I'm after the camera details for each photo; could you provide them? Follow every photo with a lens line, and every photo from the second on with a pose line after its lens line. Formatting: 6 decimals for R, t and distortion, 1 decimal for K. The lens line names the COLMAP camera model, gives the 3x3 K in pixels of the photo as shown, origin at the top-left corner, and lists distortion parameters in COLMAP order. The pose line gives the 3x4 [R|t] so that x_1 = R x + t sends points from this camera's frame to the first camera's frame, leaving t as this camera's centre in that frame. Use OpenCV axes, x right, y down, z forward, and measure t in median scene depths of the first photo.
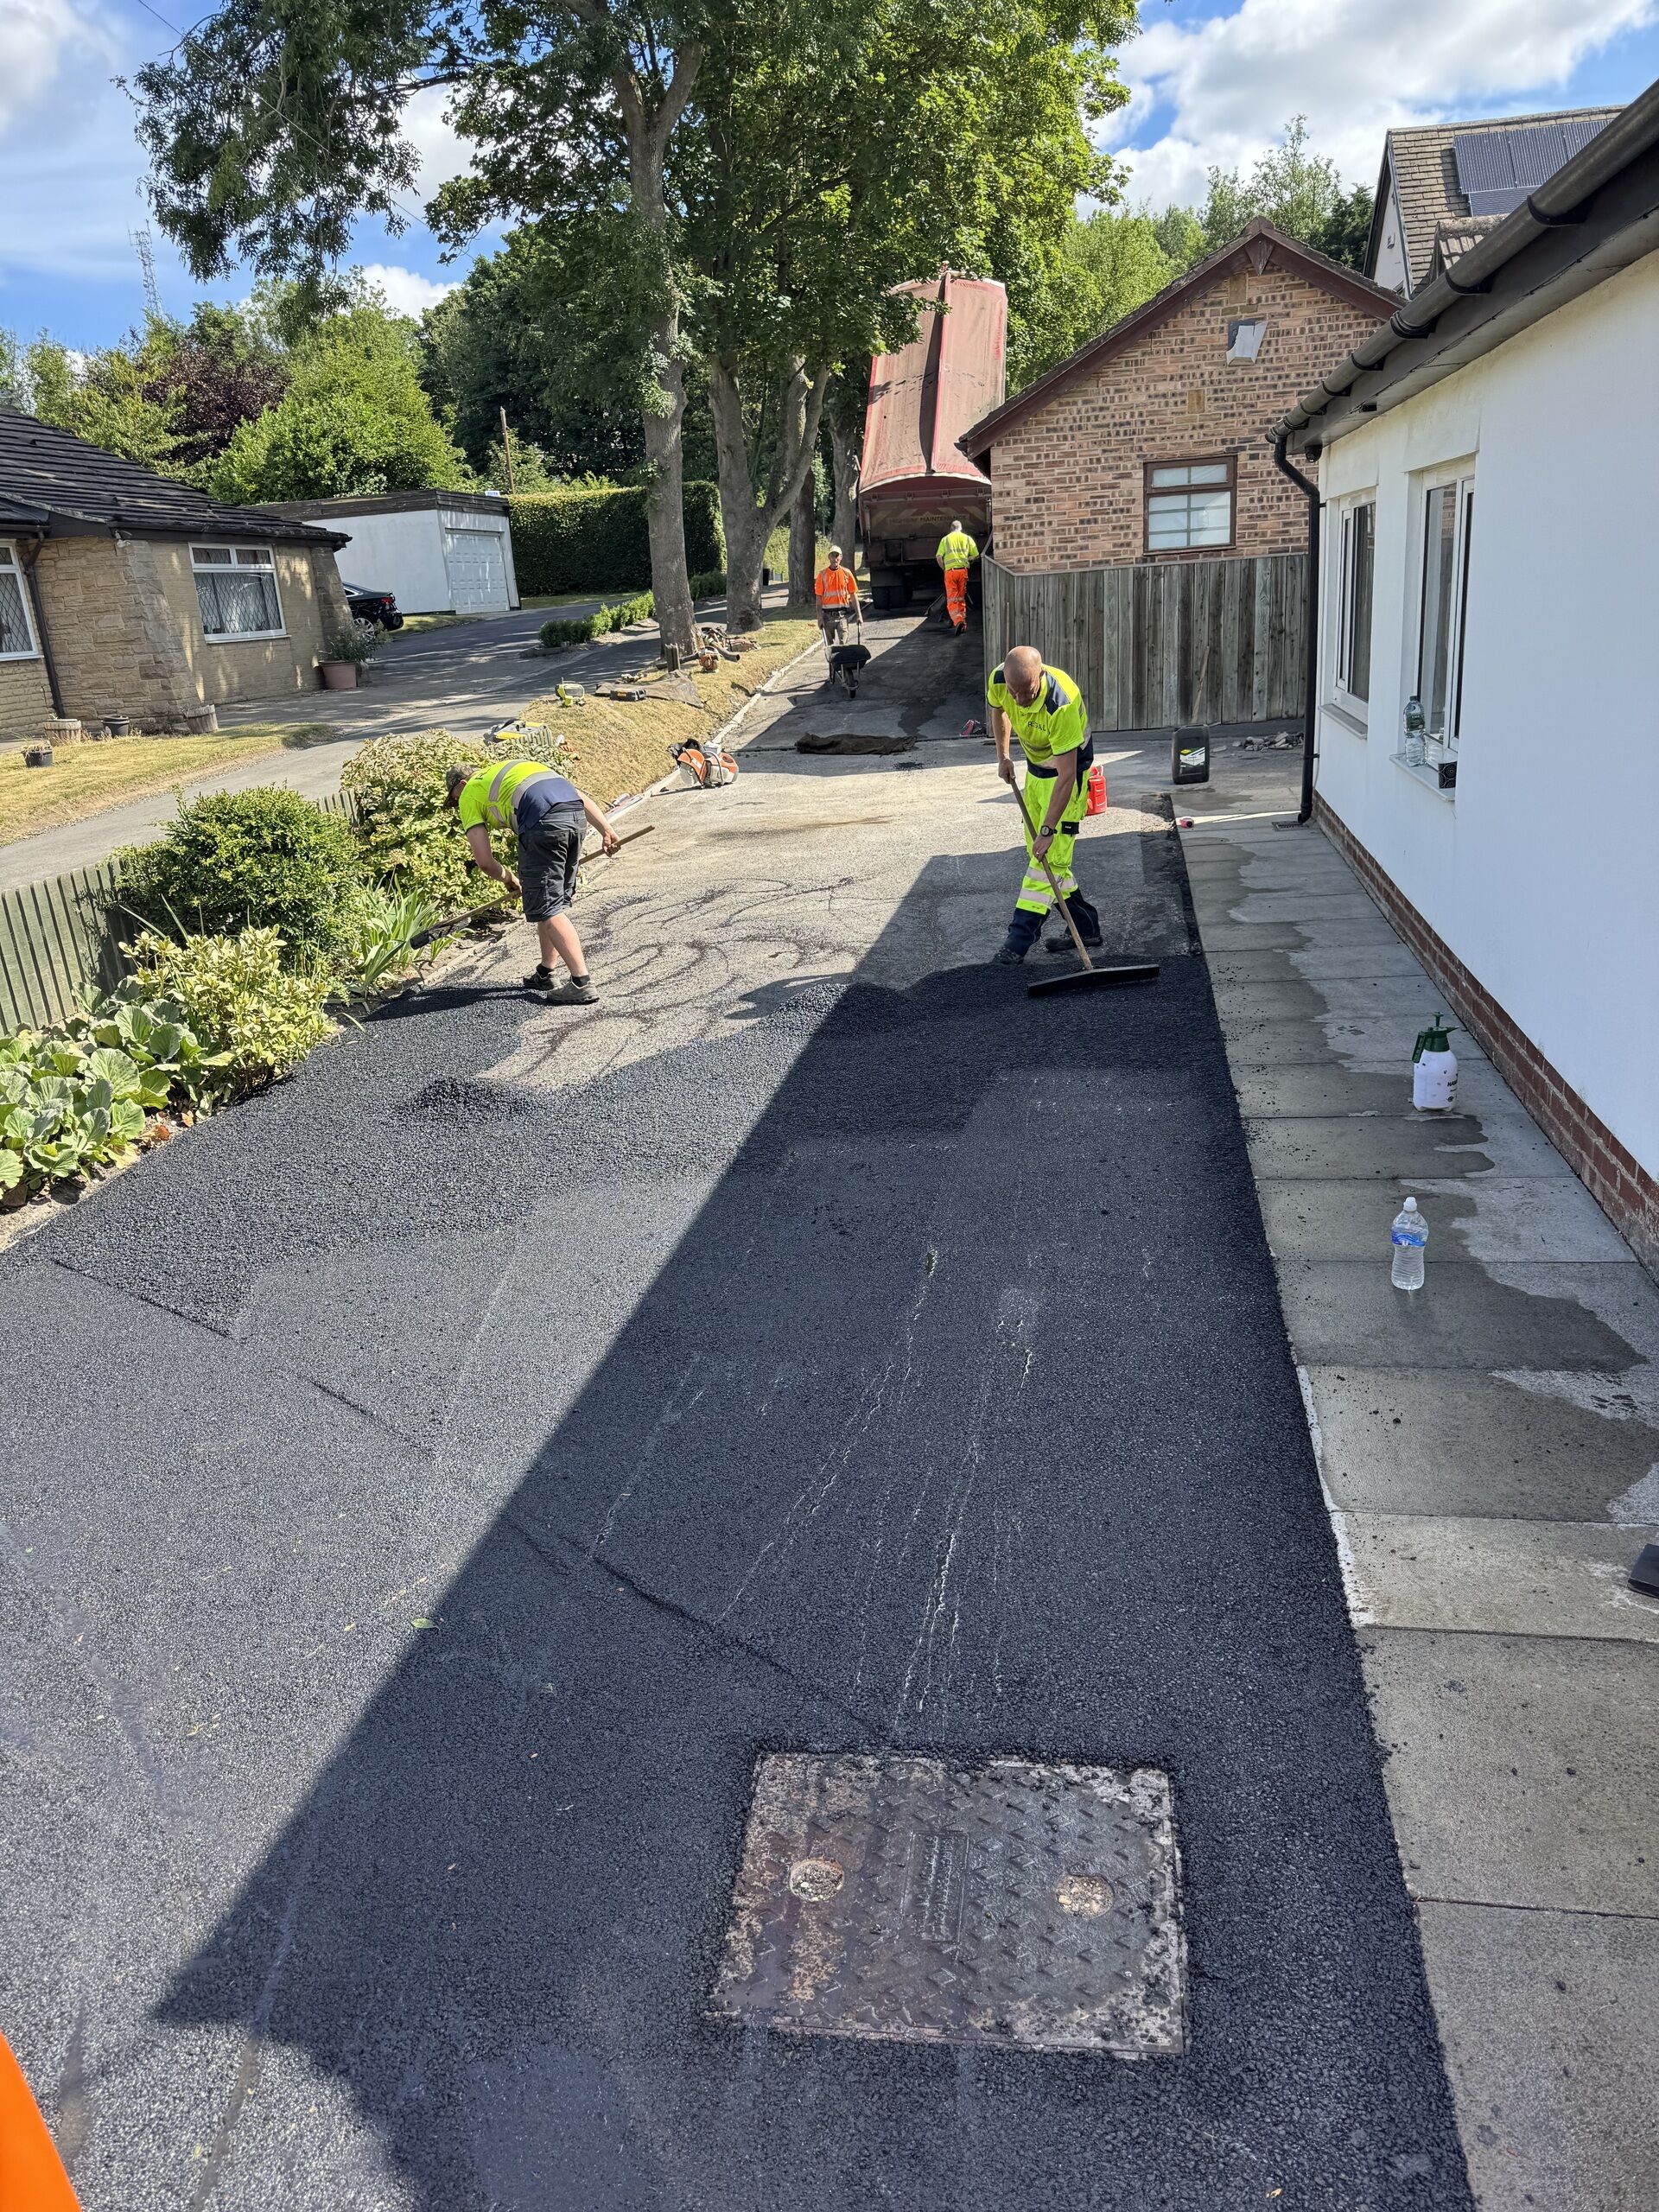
lens RADIAL K [[1573.4, 0, 834.5], [0, 1573.4, 1114.9], [0, 0, 1]] dist [0.029447, -0.005664]
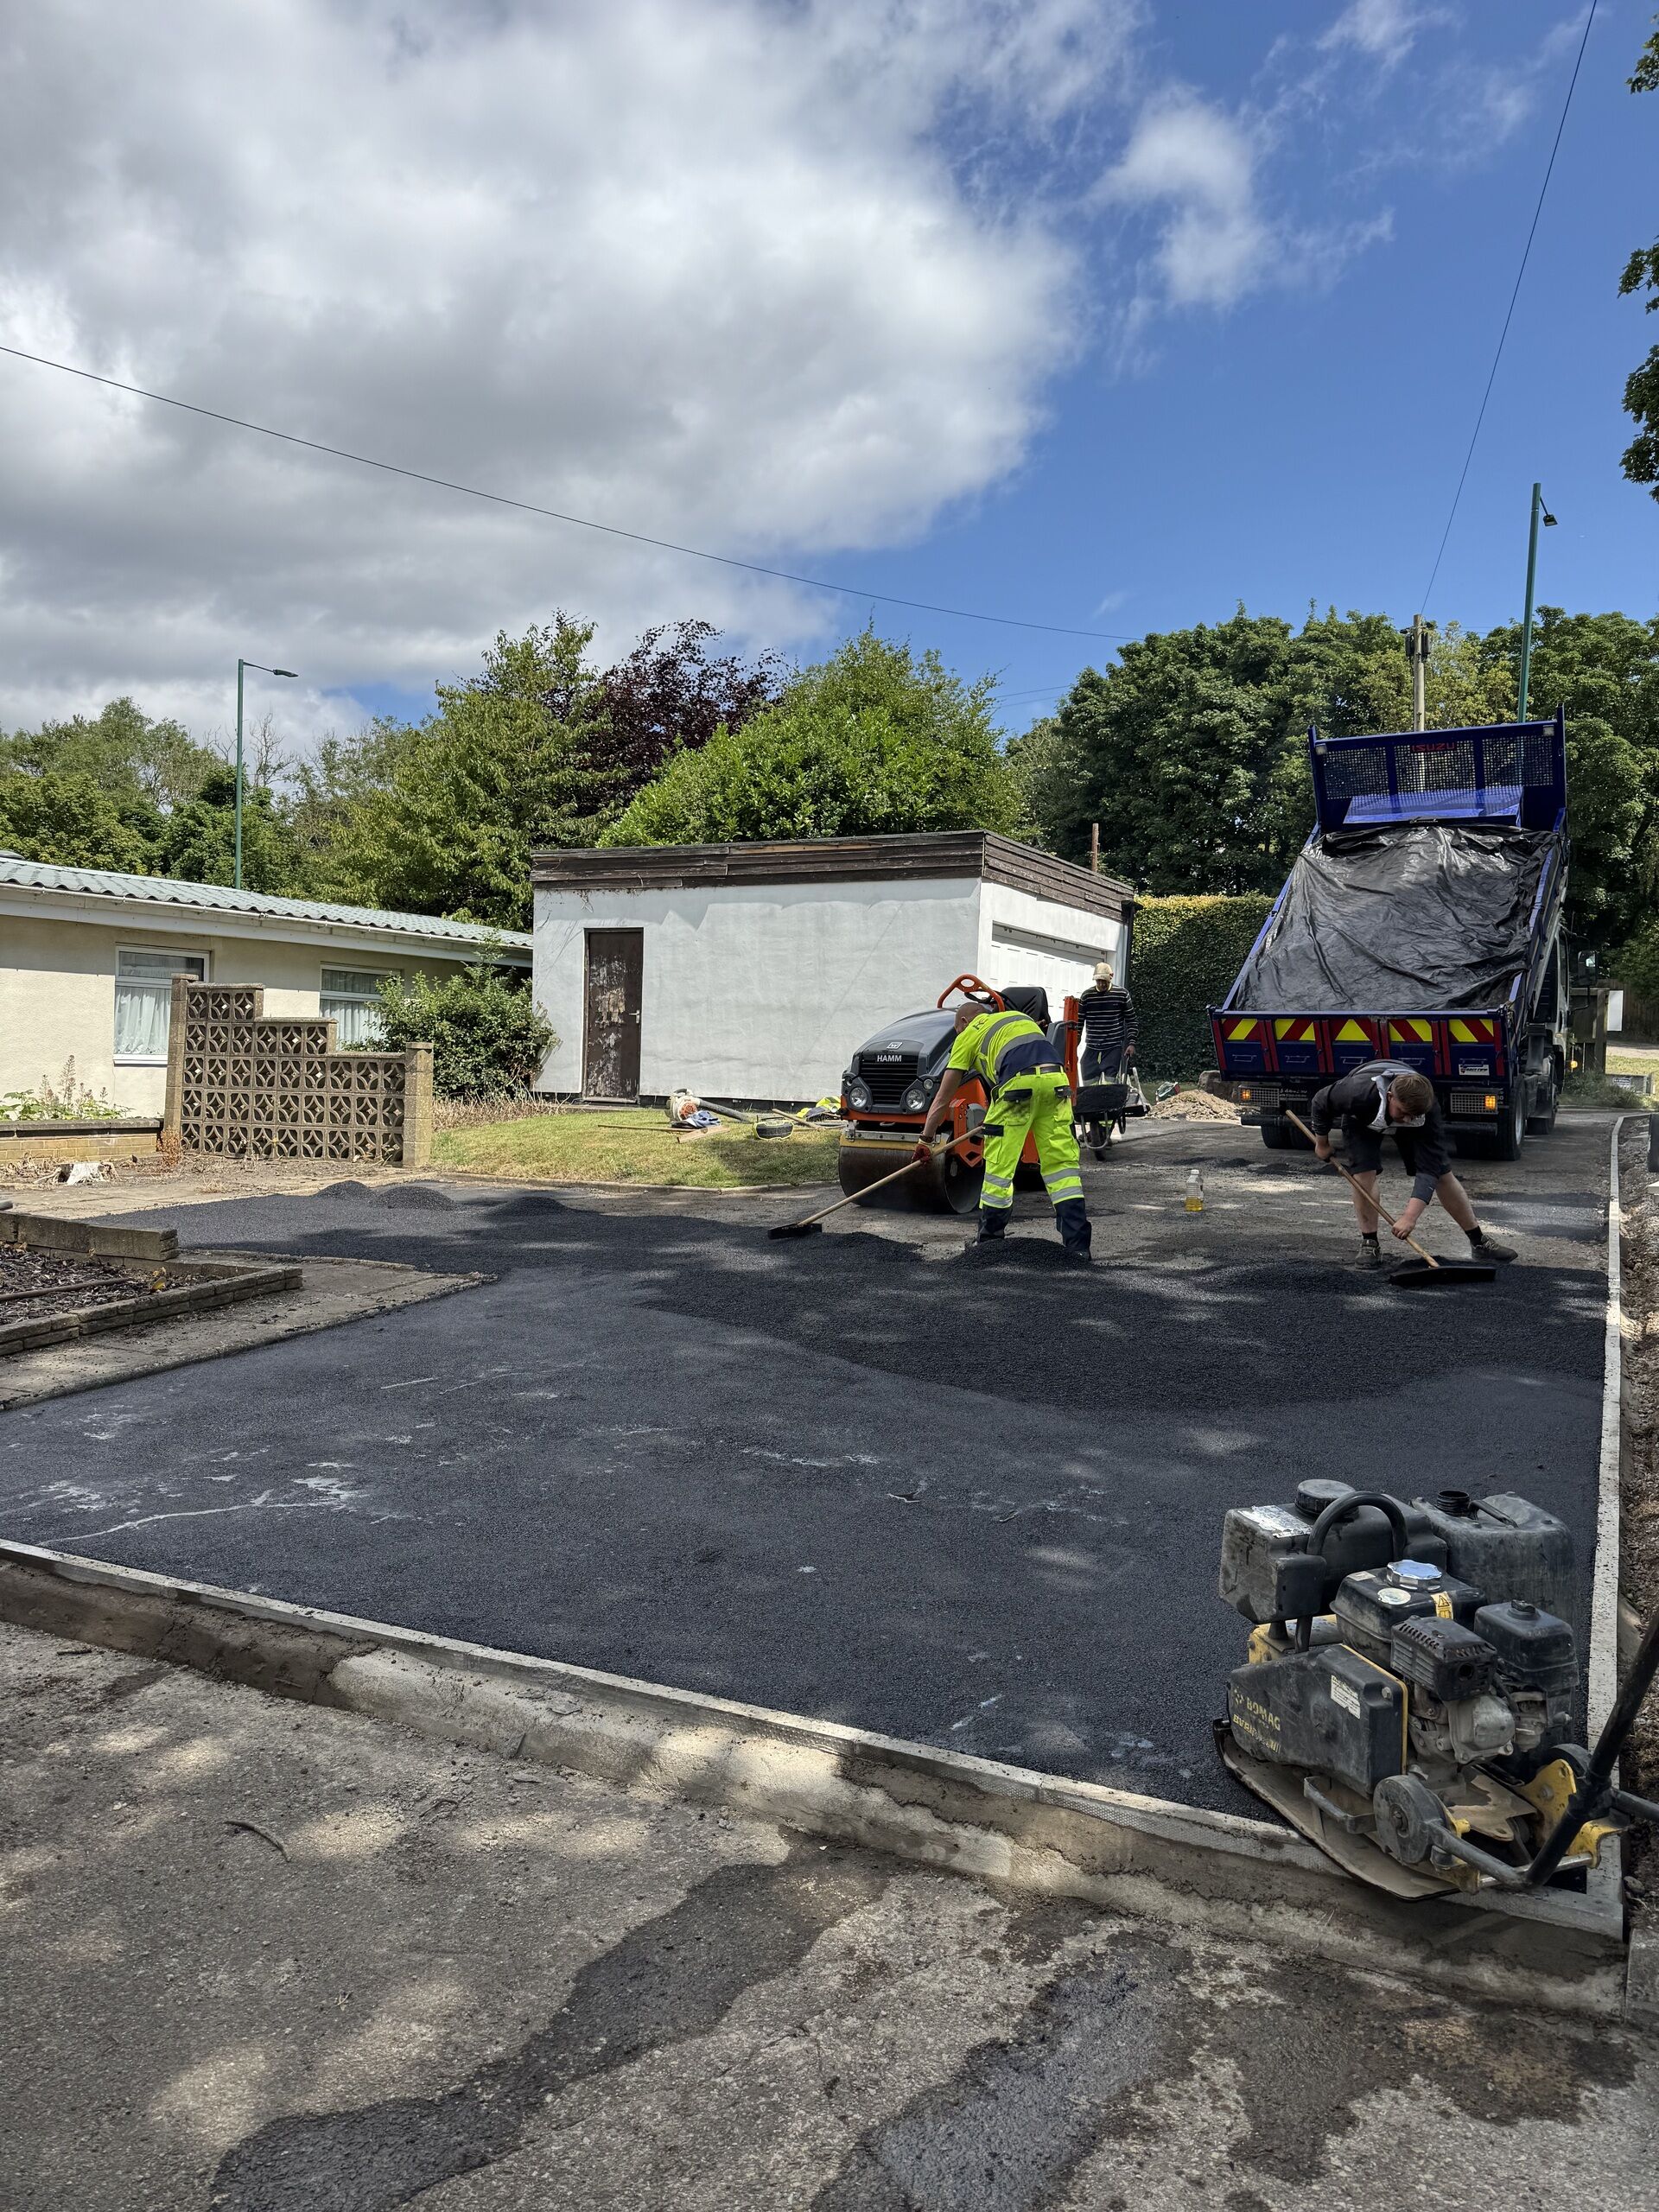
lens RADIAL K [[1573.4, 0, 828.8], [0, 1573.4, 1104.8], [0, 0, 1]] dist [0.029447, -0.005664]
pose [[0.944654, 0.097844, -0.313138, -0.088806], [-0.185959, 0.946039, -0.265387, -0.117193], [0.270275, 0.308930, 0.911874, 0.361181]]
